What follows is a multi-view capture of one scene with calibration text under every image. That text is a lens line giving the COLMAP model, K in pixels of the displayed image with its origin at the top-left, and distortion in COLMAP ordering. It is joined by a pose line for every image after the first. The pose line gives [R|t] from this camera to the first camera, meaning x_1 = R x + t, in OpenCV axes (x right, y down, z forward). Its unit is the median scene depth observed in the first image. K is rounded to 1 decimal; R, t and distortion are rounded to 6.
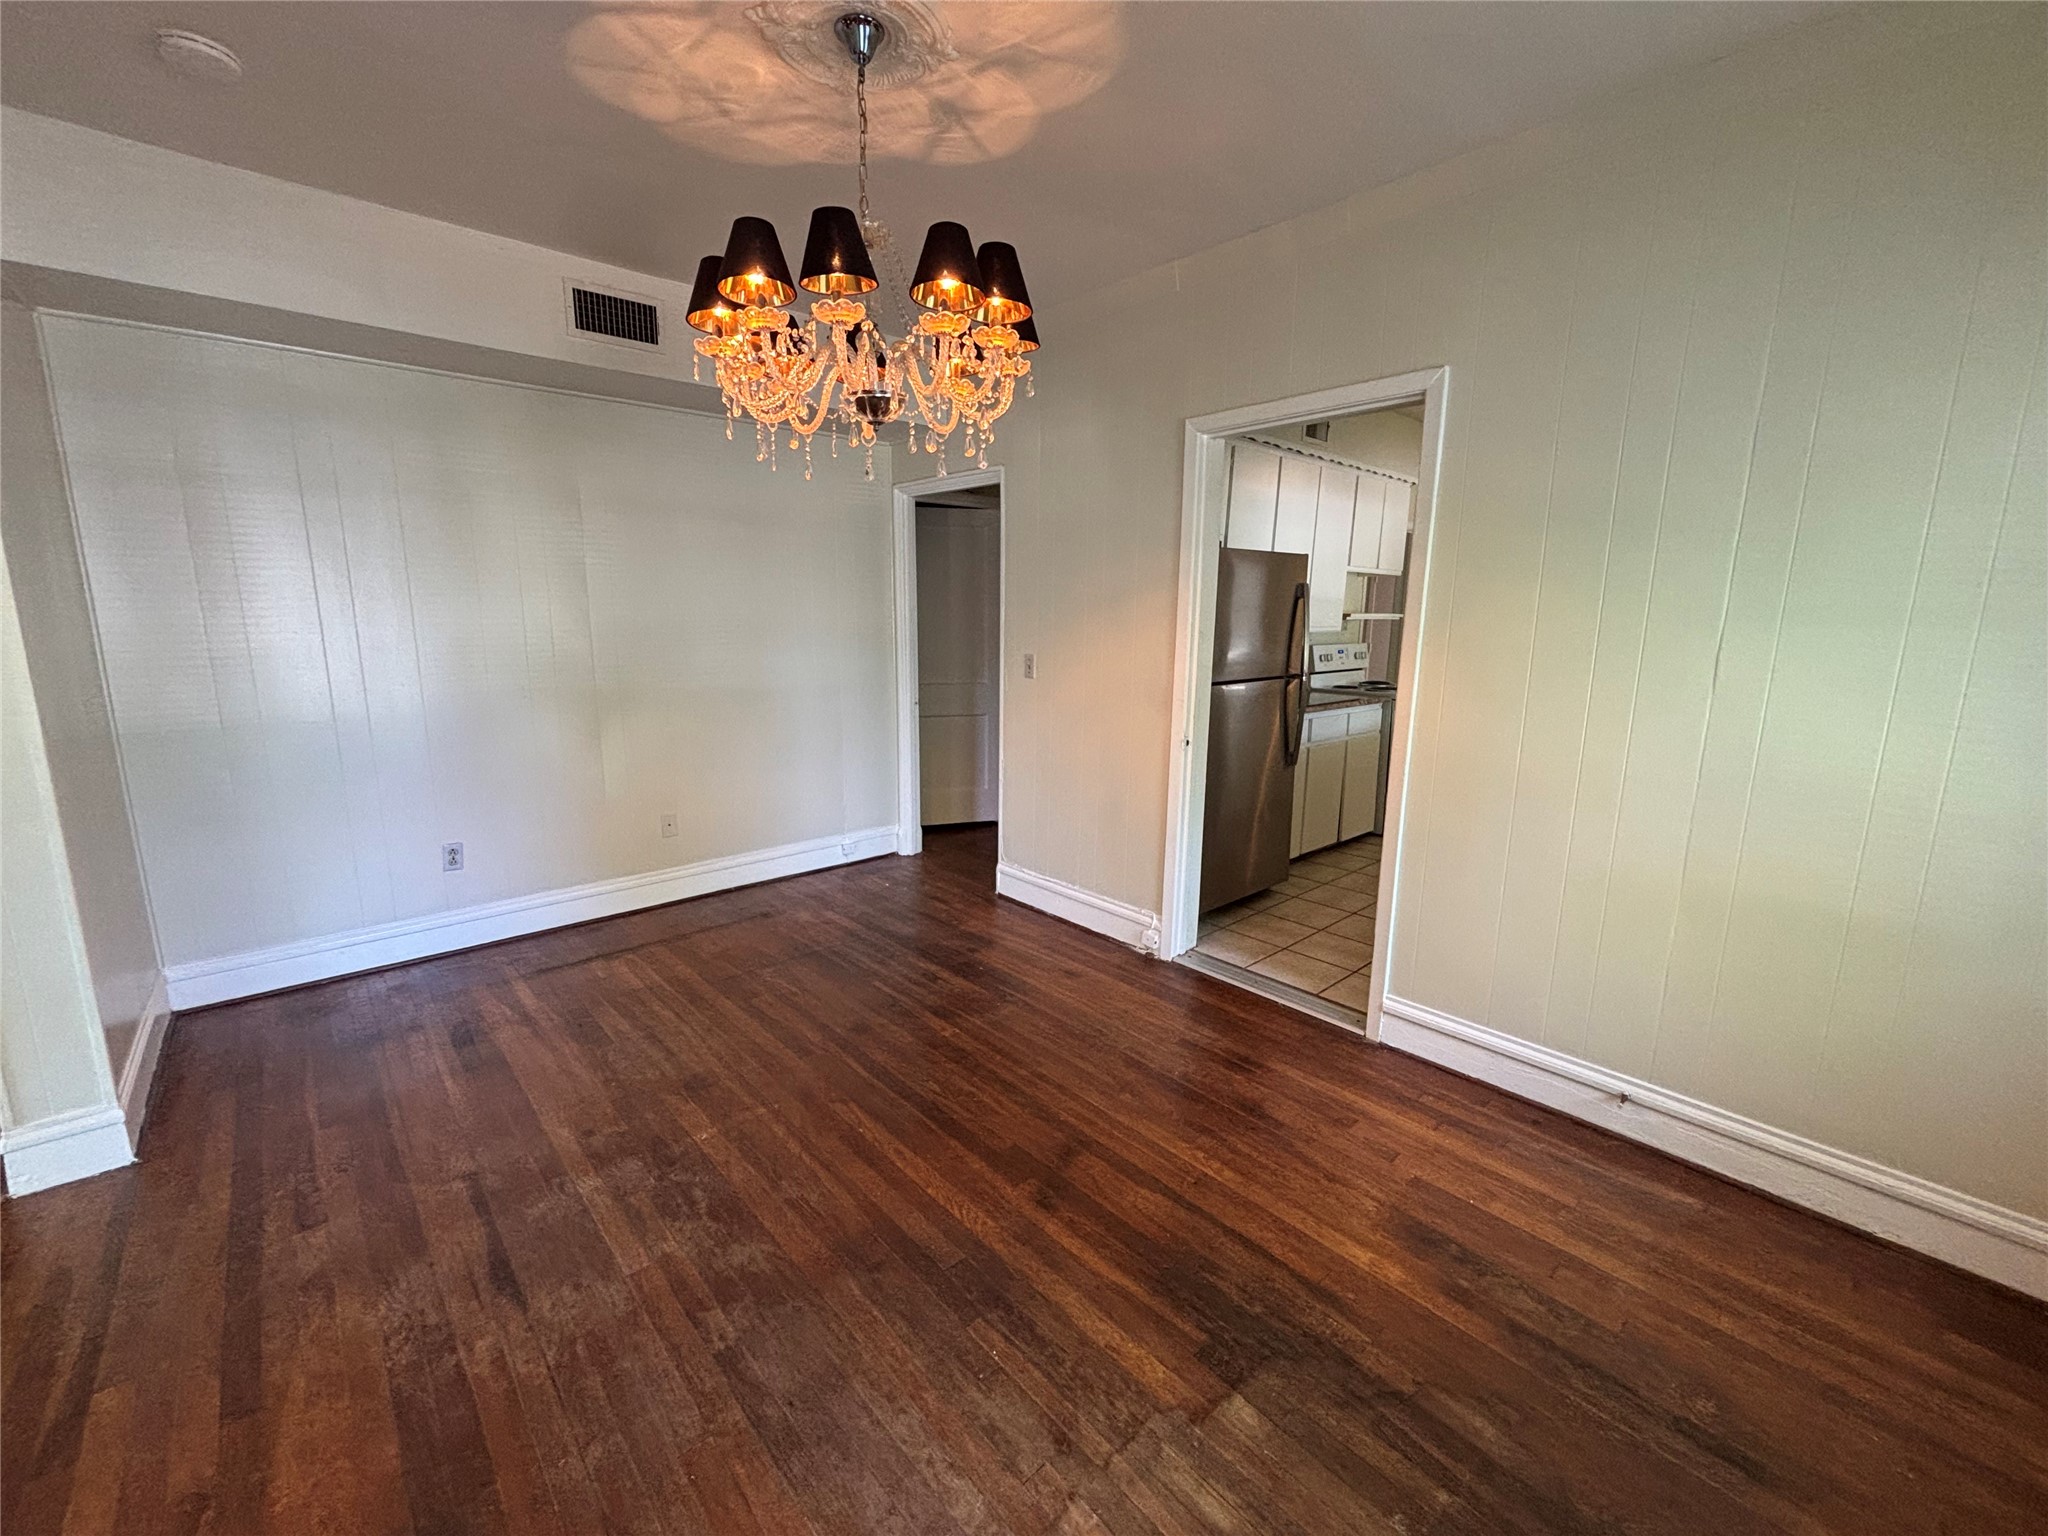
lens RADIAL K [[832.5, 0, 1022.1], [0, 832.5, 764.2], [0, 0, 1]] dist [0.009562, -0.003078]
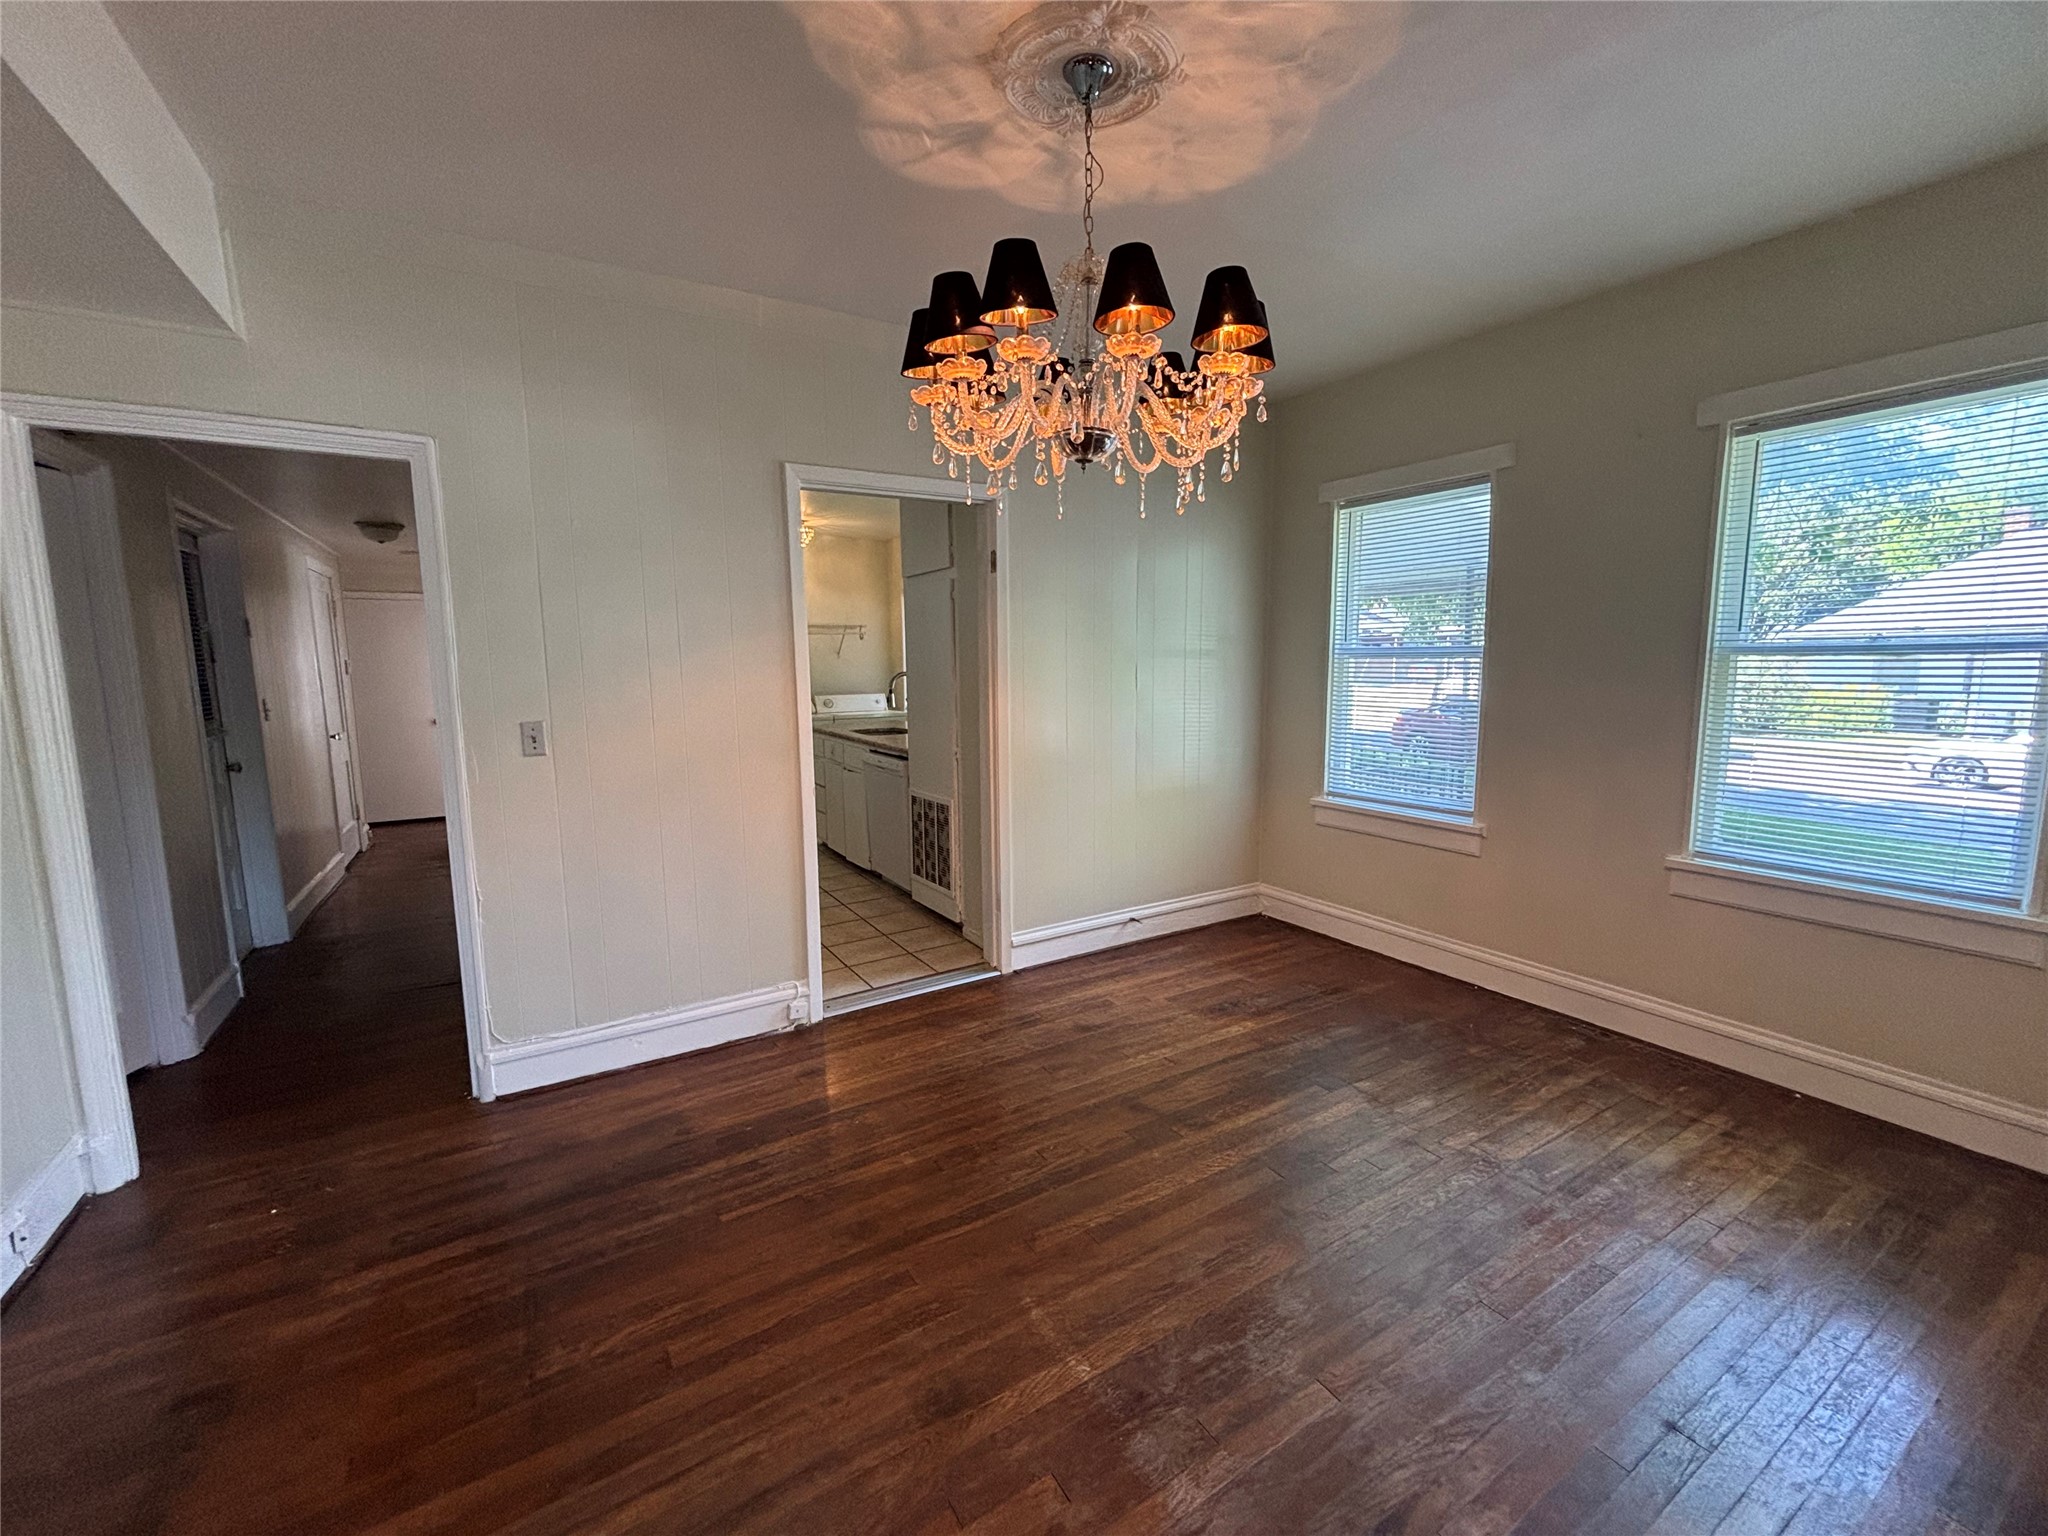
lens RADIAL K [[832.5, 0, 1022.1], [0, 832.5, 764.2], [0, 0, 1]] dist [0.009562, -0.003078]
pose [[0.187987, -0.135625, 0.972762, -1.059297], [0.198132, 0.975295, 0.097689, -0.154394], [-0.961979, 0.174371, 0.210215, 0.832952]]
